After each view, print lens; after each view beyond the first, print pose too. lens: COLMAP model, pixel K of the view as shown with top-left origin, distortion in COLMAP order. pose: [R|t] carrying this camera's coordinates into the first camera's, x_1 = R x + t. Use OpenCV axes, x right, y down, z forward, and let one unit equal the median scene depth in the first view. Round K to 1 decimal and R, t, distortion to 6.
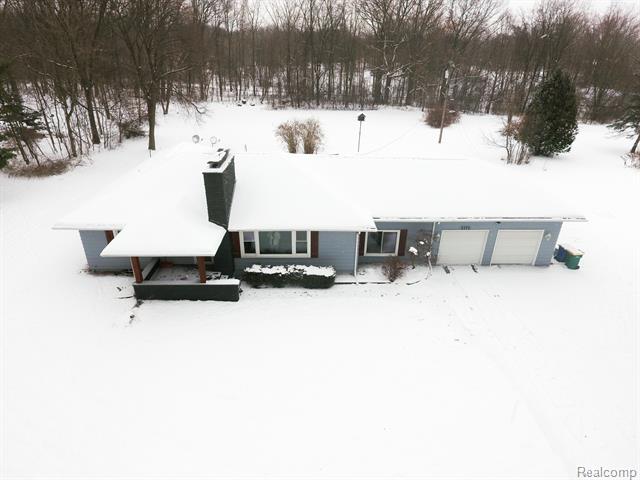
lens RADIAL K [[392.6, 0, 327.0], [0, 392.6, 239.4], [0, 0, 1]] dist [0.004528, 0.001086]
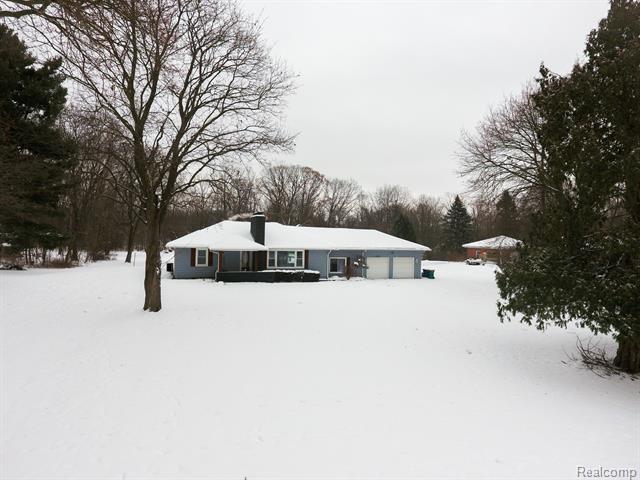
lens RADIAL K [[392.6, 0, 327.0], [0, 392.6, 239.4], [0, 0, 1]] dist [0.004528, 0.001086]
pose [[0.949789, 0.000141, 0.312891, -0.509317], [0.136653, 0.899399, -0.415219, 0.692939], [-0.281472, 0.437128, 0.854220, -0.637506]]
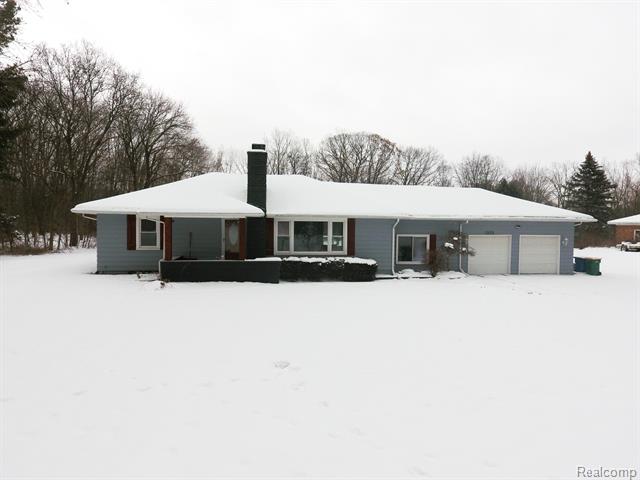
lens RADIAL K [[392.6, 0, 327.0], [0, 392.6, 239.4], [0, 0, 1]] dist [0.004528, 0.001086]
pose [[0.991472, -0.014839, 0.129469, -0.211393], [0.067293, 0.909090, -0.411128, 0.398424], [-0.111599, 0.416334, 0.902337, 0.136277]]
